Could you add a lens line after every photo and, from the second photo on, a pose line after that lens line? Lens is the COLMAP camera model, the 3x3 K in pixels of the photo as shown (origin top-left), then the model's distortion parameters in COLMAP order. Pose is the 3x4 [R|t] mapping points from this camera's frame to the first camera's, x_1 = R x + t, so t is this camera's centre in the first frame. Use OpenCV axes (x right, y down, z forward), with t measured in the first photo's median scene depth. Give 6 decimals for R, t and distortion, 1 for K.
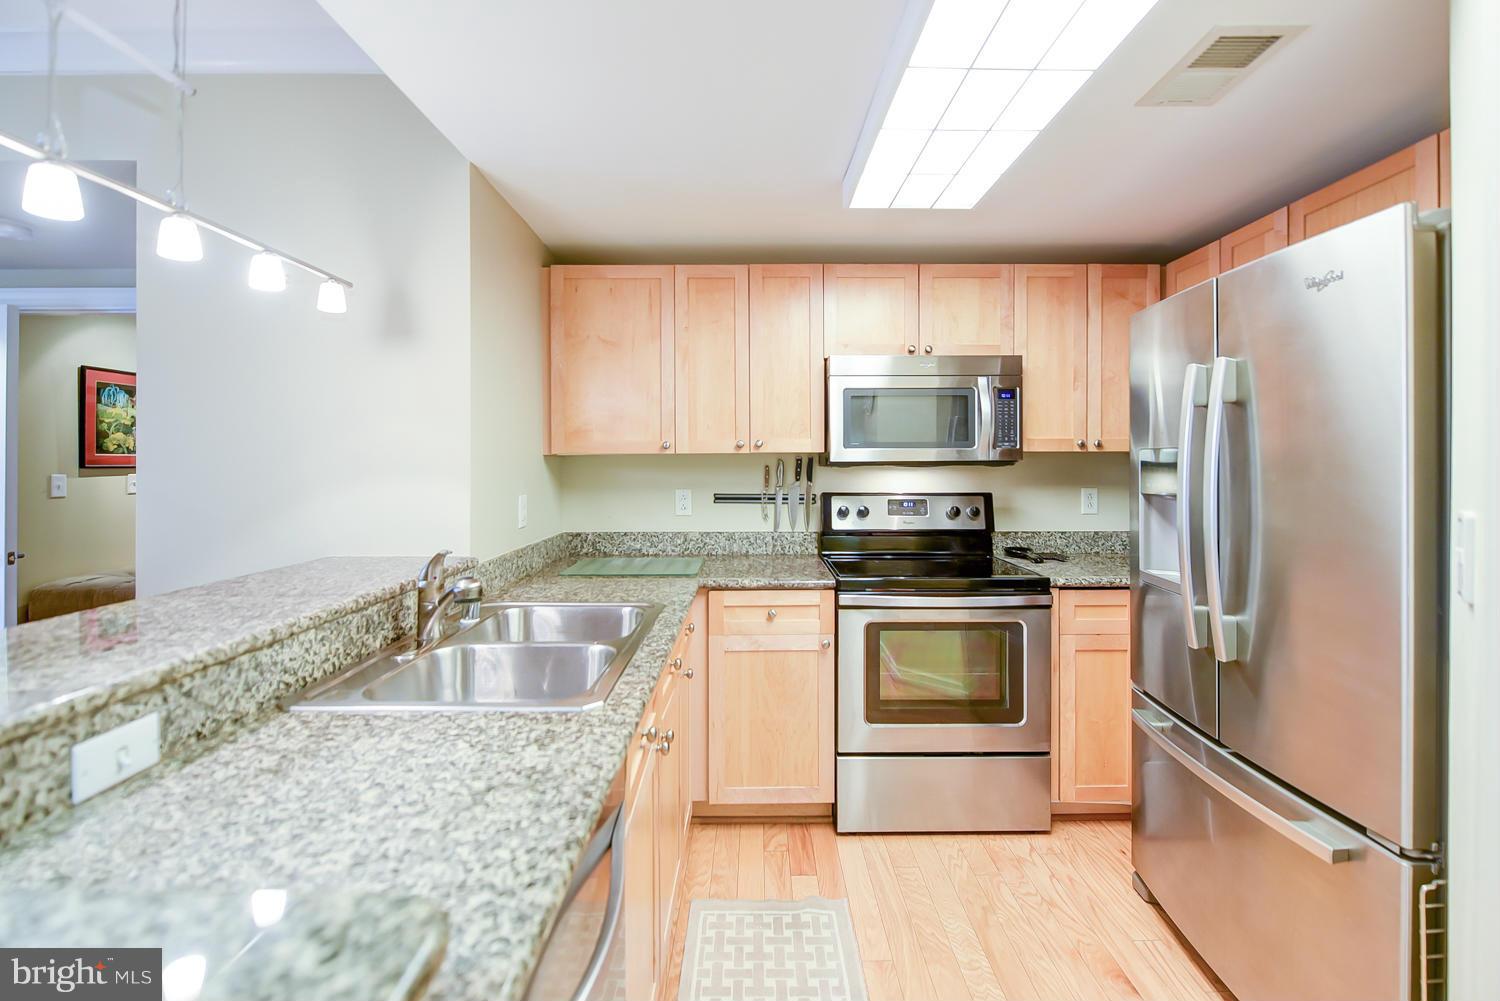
lens RADIAL K [[653.5, 0, 763.2], [0, 653.5, 462.3], [0, 0, 1]] dist [-0.004291, -0.001404]
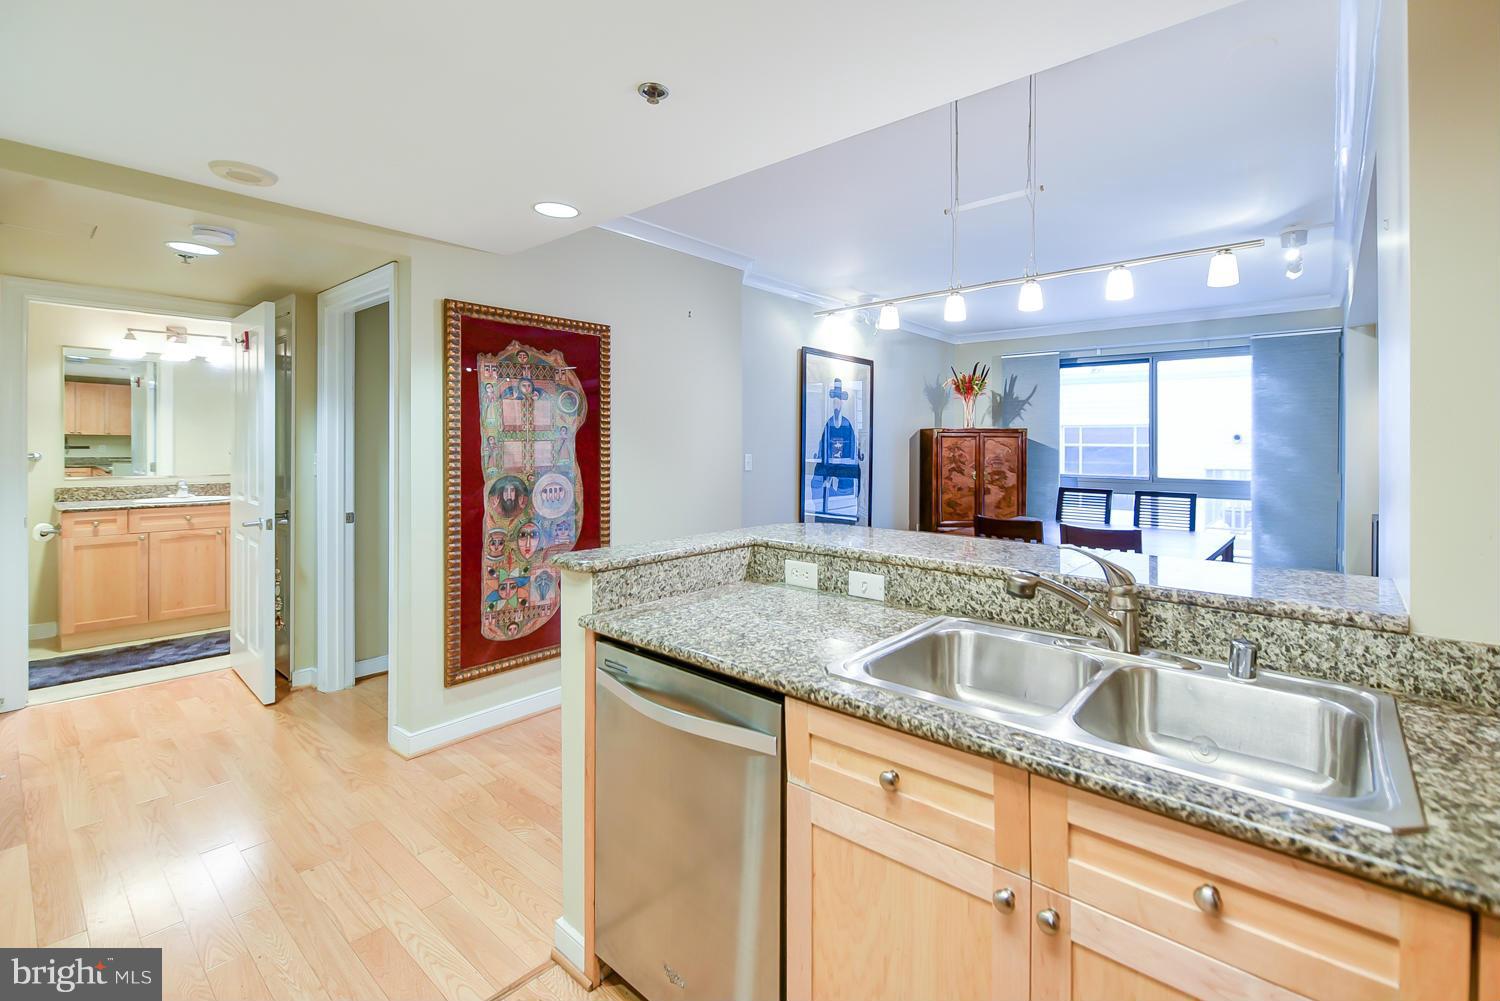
lens RADIAL K [[653.5, 0, 781.1], [0, 653.5, 443.3], [0, 0, 1]] dist [-0.004291, -0.001404]
pose [[-0.657726, -0.005357, -0.753238, 0.253164], [-0.005189, 0.999983, -0.002581, -0.001917], [0.753239, 0.002211, -0.657743, 0.697779]]
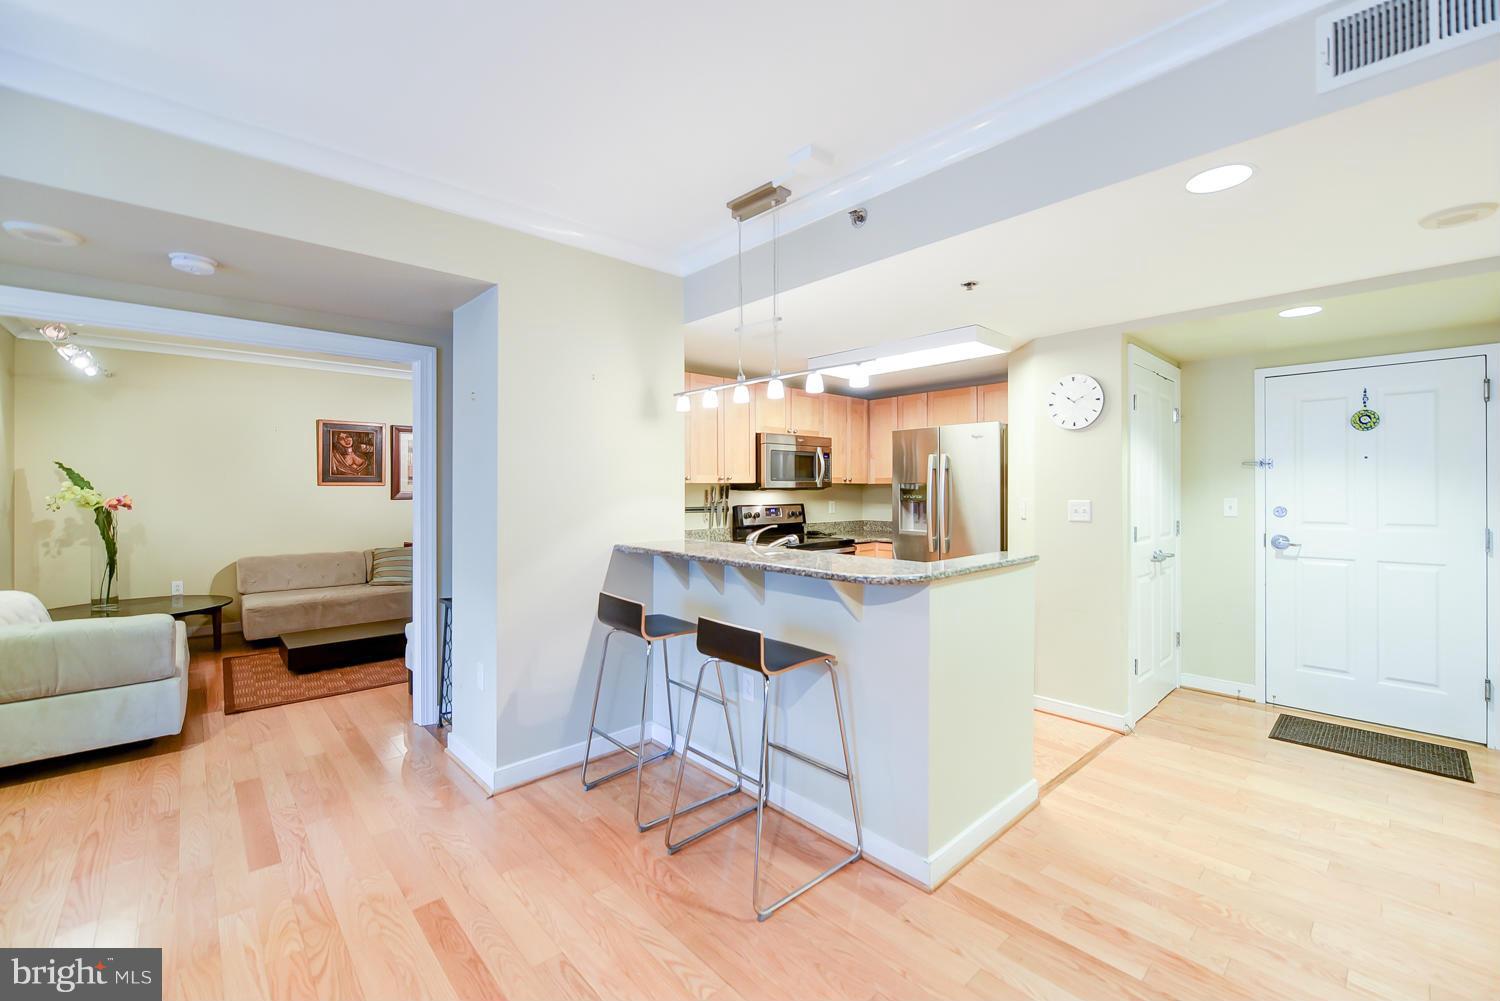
lens RADIAL K [[617.3, 0, 769.6], [0, 617.3, 487.1], [0, 0, 1]] dist [0.000881, -0.003164]
pose [[0.742416, 0.002369, 0.669935, -1.063820], [-0.000946, 0.999996, -0.002488, 0.001166], [-0.669939, 0.001214, 0.742415, -0.343047]]
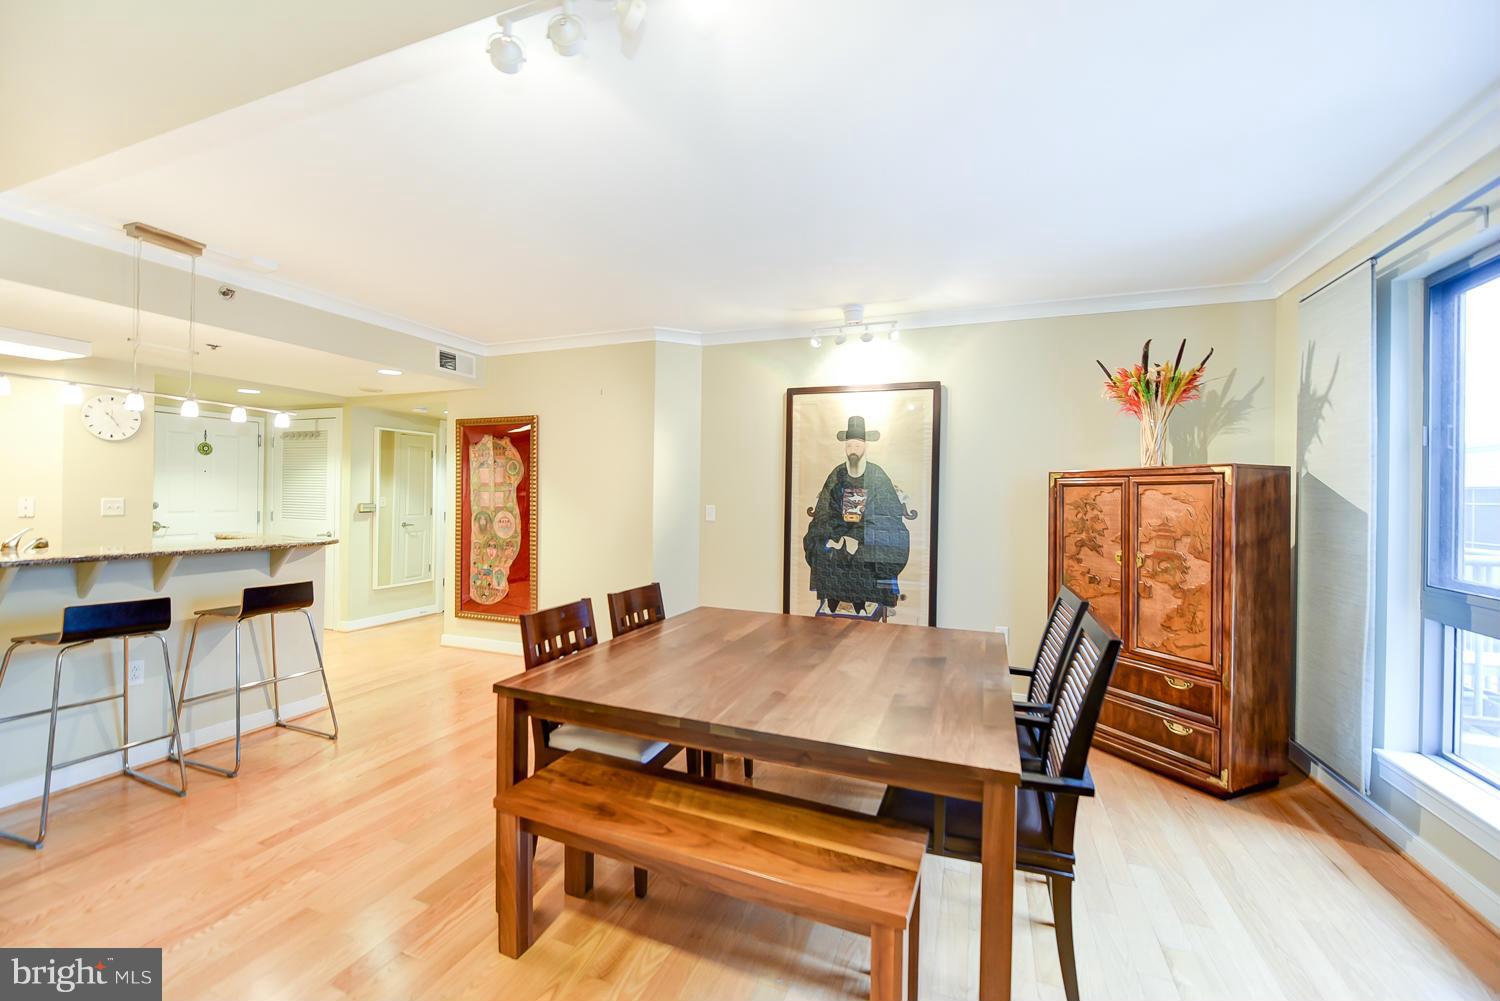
lens RADIAL K [[617.3, 0, 734.9], [0, 617.3, 497.4], [0, 0, 1]] dist [0.000881, -0.003164]
pose [[-0.919599, -0.013196, 0.392637, -1.836516], [-0.013586, 0.999906, 0.001785, -0.002746], [-0.392624, -0.003693, -0.919692, 1.061637]]
